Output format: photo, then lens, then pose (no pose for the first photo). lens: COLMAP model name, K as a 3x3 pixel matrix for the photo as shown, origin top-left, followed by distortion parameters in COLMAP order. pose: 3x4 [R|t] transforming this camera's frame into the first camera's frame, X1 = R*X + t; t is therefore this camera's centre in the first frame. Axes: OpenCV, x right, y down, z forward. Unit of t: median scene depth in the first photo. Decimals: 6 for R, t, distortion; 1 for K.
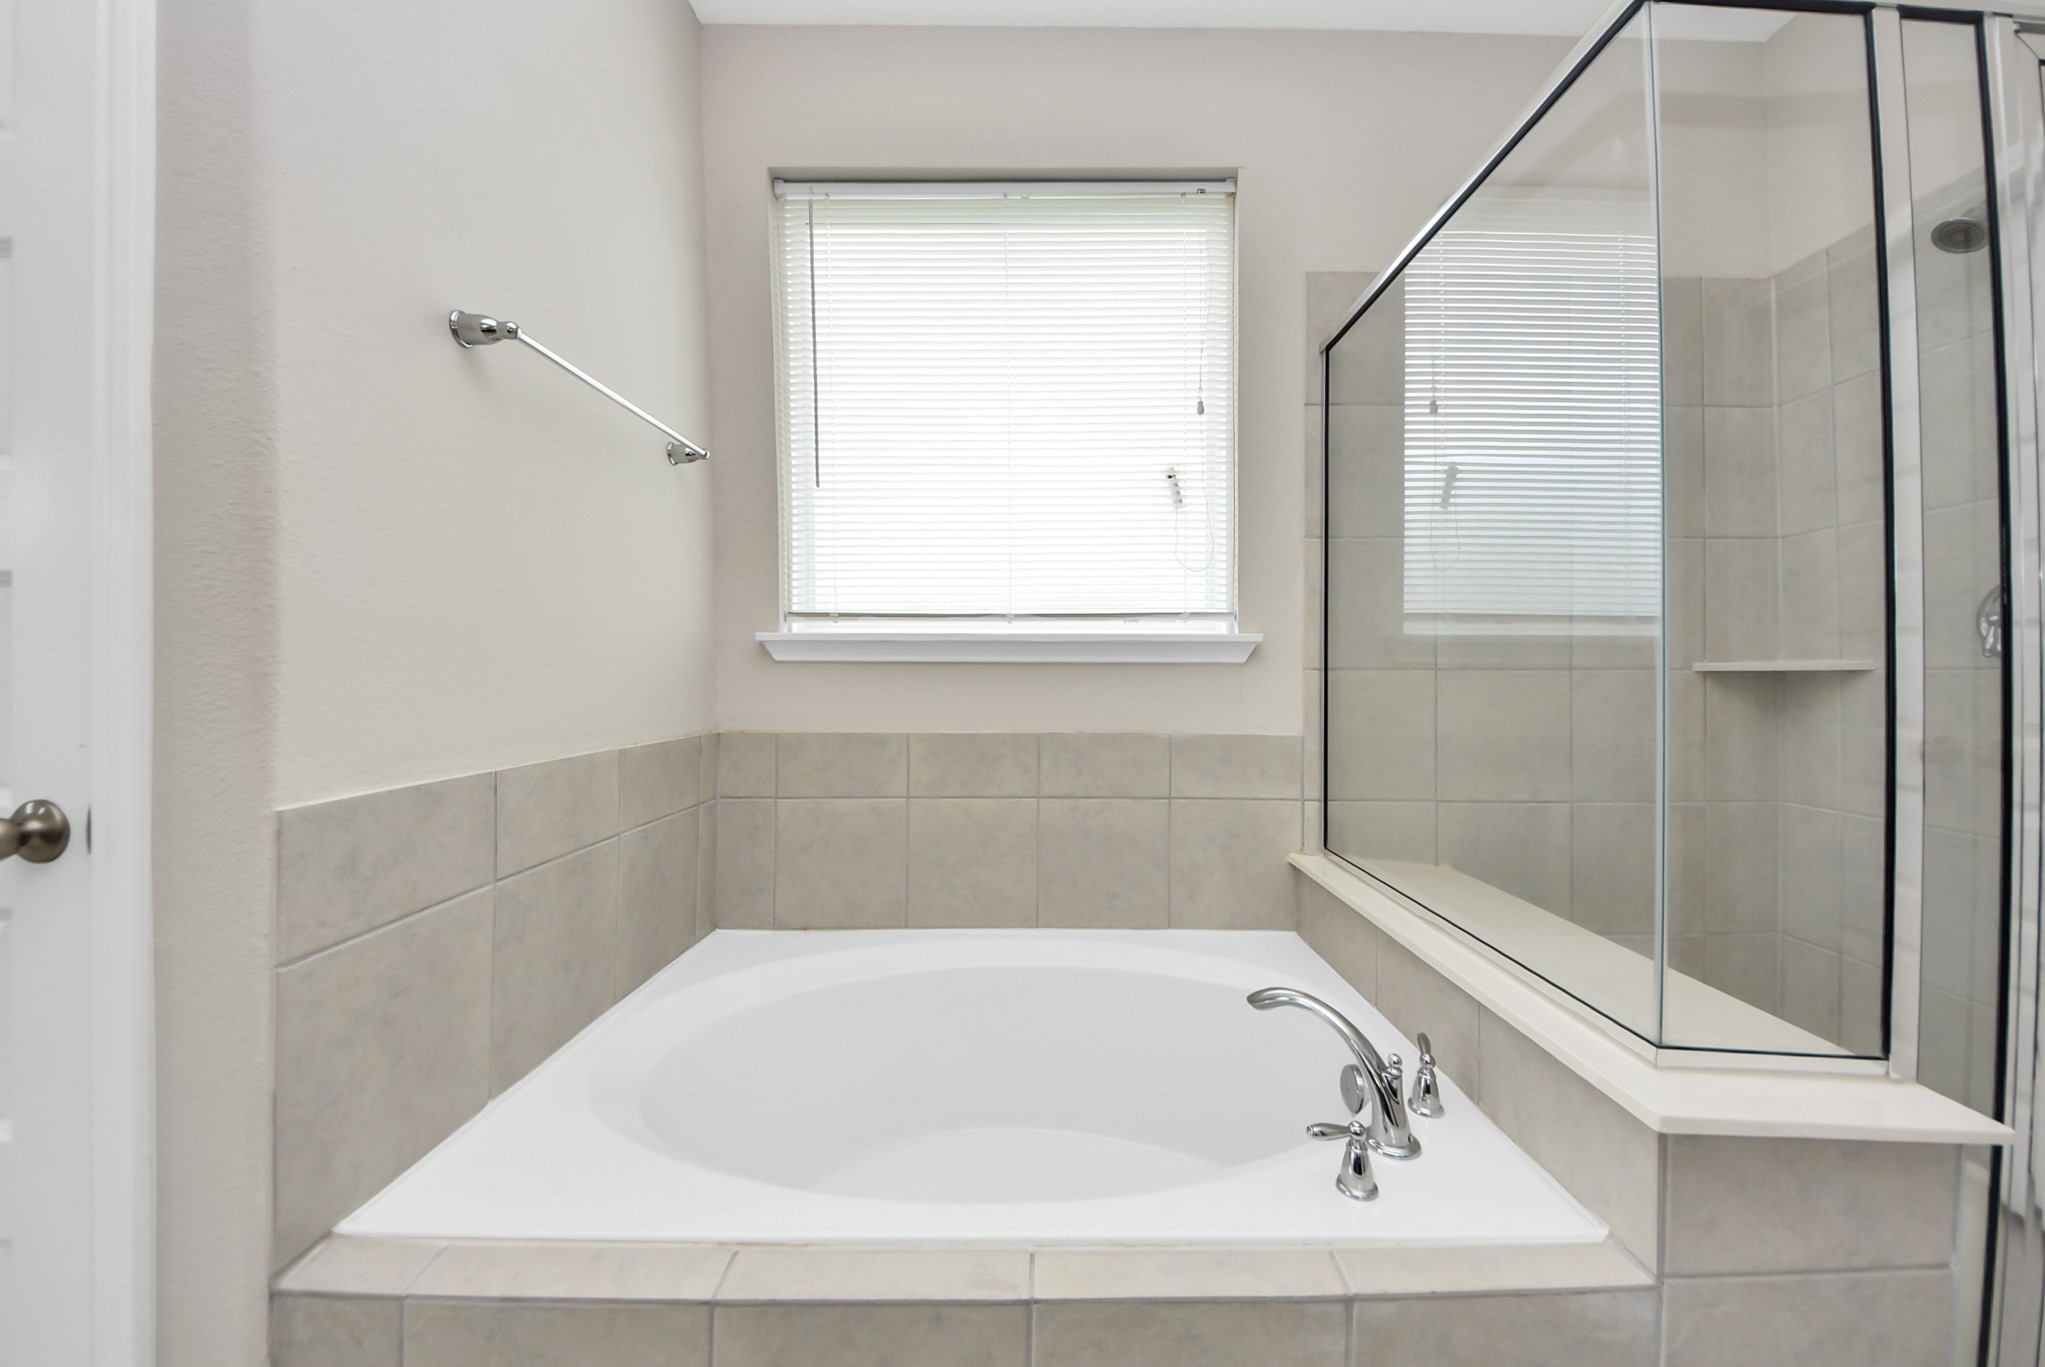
lens RADIAL K [[740.9, 0, 1075.2], [0, 740.9, 674.2], [0, 0, 1]] dist [0.022431, -0.013232]
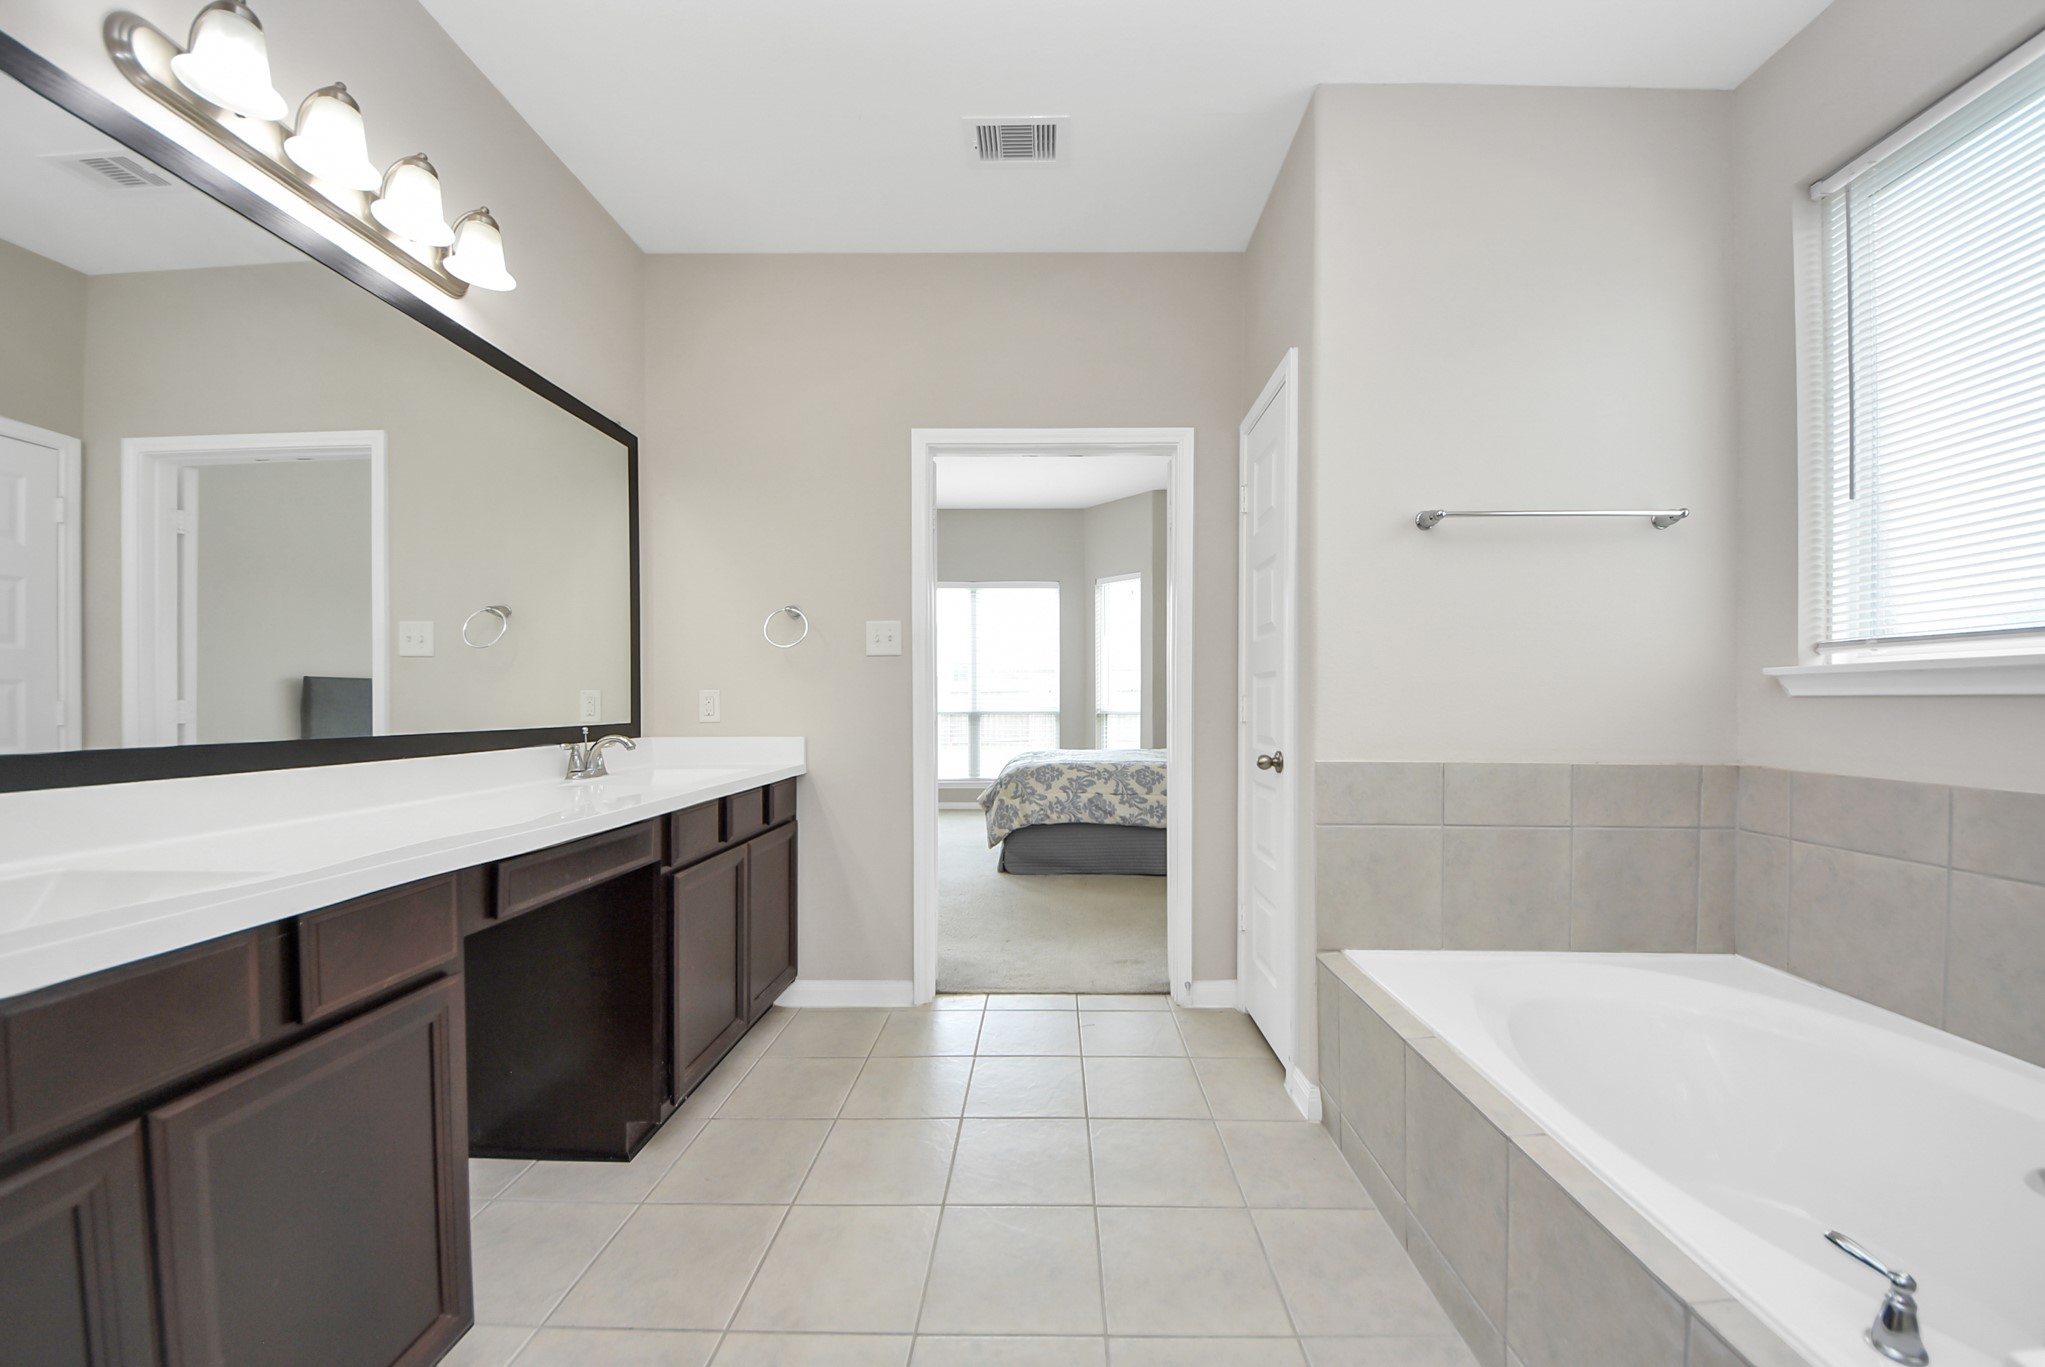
lens RADIAL K [[746.1, 0, 1037.1], [0, 746.1, 700.1], [0, 0, 1]] dist [0.021002, -0.015574]
pose [[-0.032796, -0.003371, -0.999456, 0.598451], [-0.005246, 0.999981, -0.003201, -0.004164], [0.999448, 0.005138, -0.032813, 0.059134]]
